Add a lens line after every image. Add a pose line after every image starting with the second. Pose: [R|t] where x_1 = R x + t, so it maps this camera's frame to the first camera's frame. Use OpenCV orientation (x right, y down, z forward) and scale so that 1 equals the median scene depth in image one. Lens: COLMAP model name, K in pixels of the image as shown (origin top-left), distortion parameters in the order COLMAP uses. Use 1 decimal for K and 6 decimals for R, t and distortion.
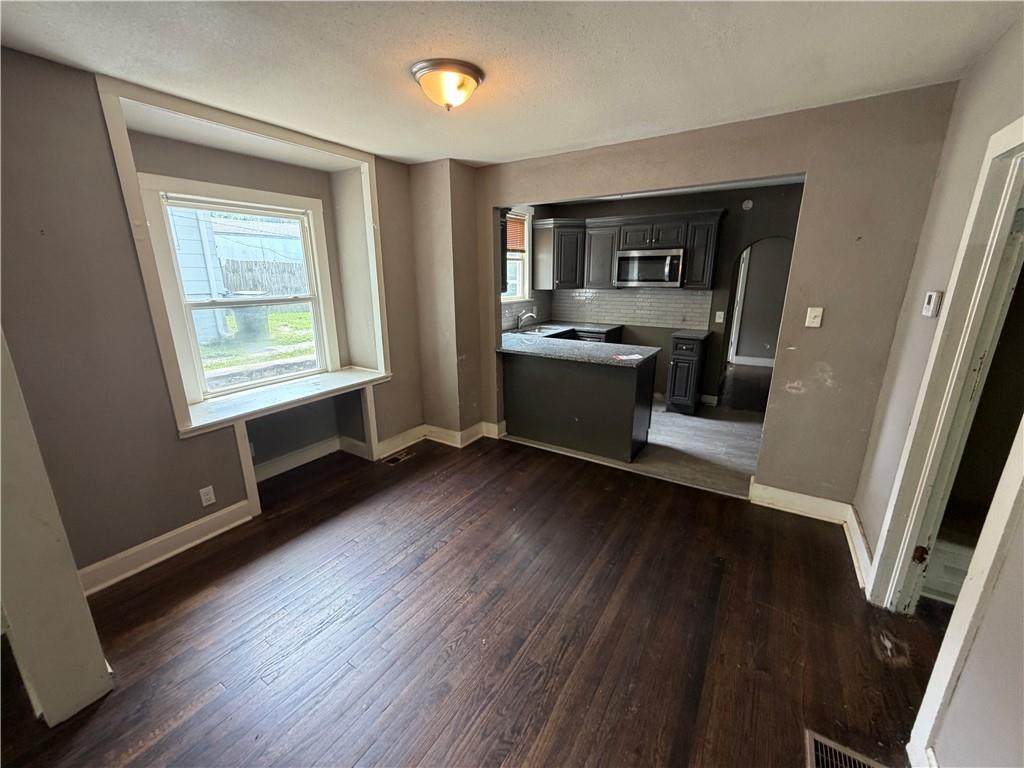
lens RADIAL K [[407.9, 0, 512.2], [0, 407.9, 384.5], [0, 0, 1]] dist [0.000667, -0.000064]
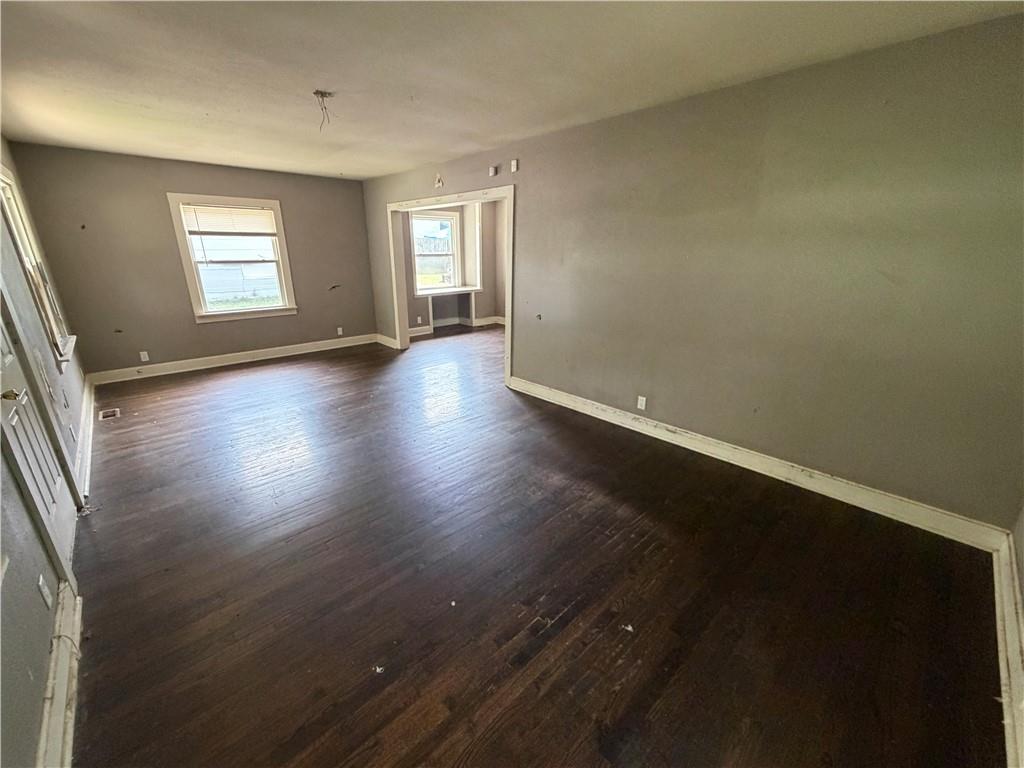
lens RADIAL K [[407.9, 0, 512.7], [0, 407.9, 385.2], [0, 0, 1]] dist [0.000667, -0.000064]
pose [[0.970377, 0.088382, -0.224850, 0.438696], [-0.073010, 0.994447, 0.075799, 0.331535], [0.230300, -0.057137, 0.971441, -1.241850]]
